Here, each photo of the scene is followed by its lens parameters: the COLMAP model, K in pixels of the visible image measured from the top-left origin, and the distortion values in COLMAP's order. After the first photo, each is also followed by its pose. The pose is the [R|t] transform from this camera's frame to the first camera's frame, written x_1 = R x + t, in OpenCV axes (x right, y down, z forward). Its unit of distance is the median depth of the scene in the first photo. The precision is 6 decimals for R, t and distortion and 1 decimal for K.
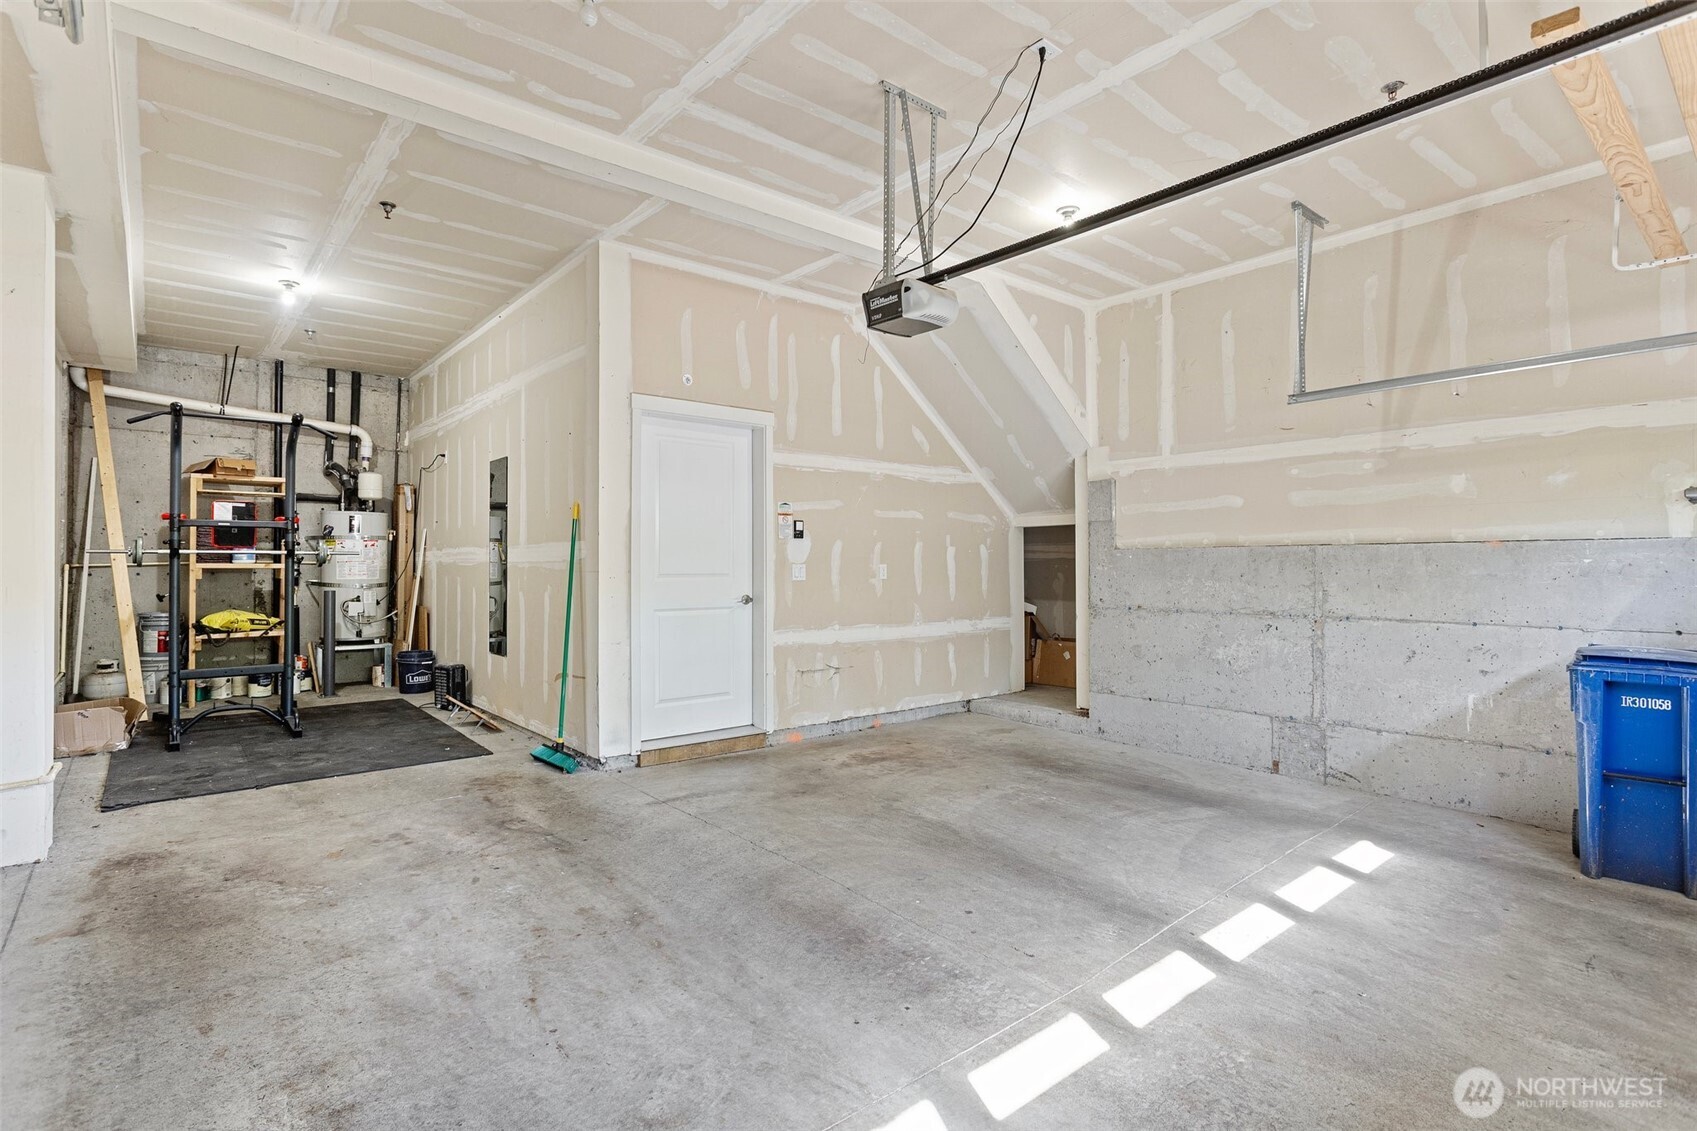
lens RADIAL K [[844.1, 0, 839.7], [0, 844.1, 555.5], [0, 0, 1]] dist [-0.002424, -0.000548]
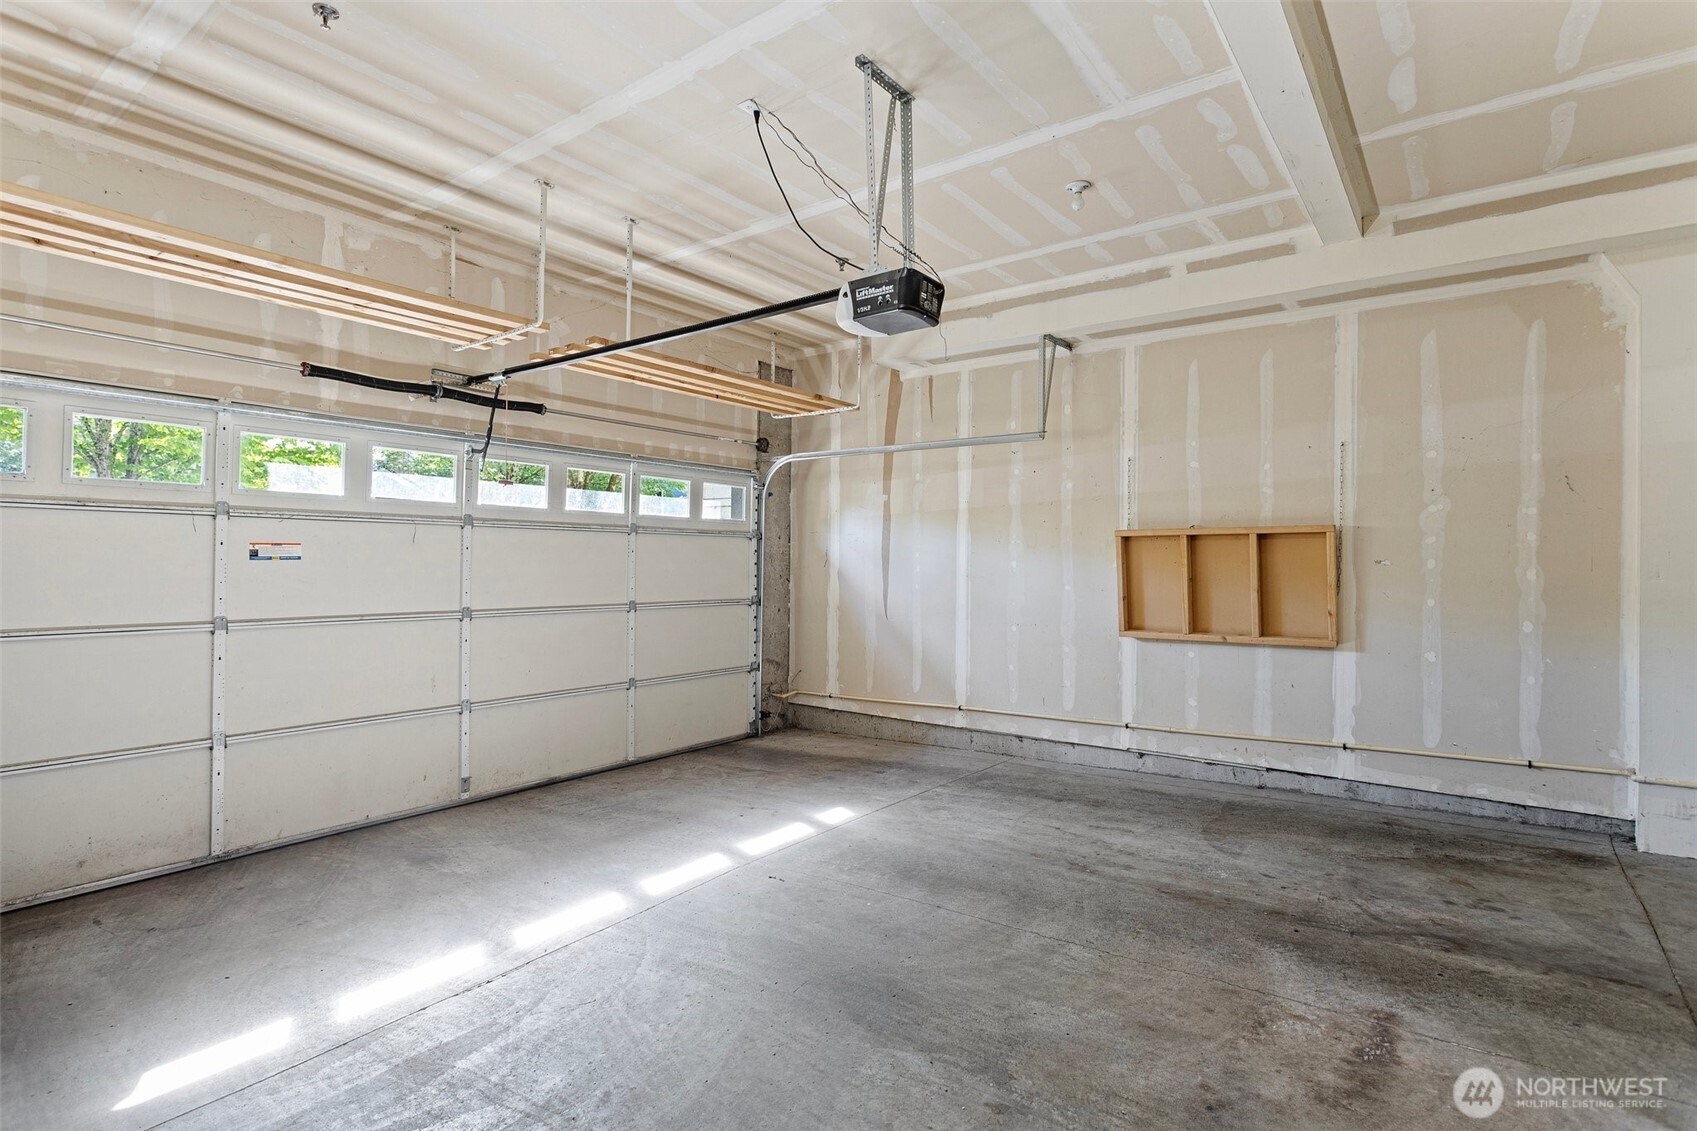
lens RADIAL K [[844.1, 0, 849.1], [0, 844.1, 563.9], [0, 0, 1]] dist [-0.002424, -0.000548]
pose [[-0.973269, -0.003512, -0.229642, 0.341125], [-0.000515, 0.999914, -0.013110, -0.003121], [0.229669, -0.012642, -0.973187, 1.914999]]
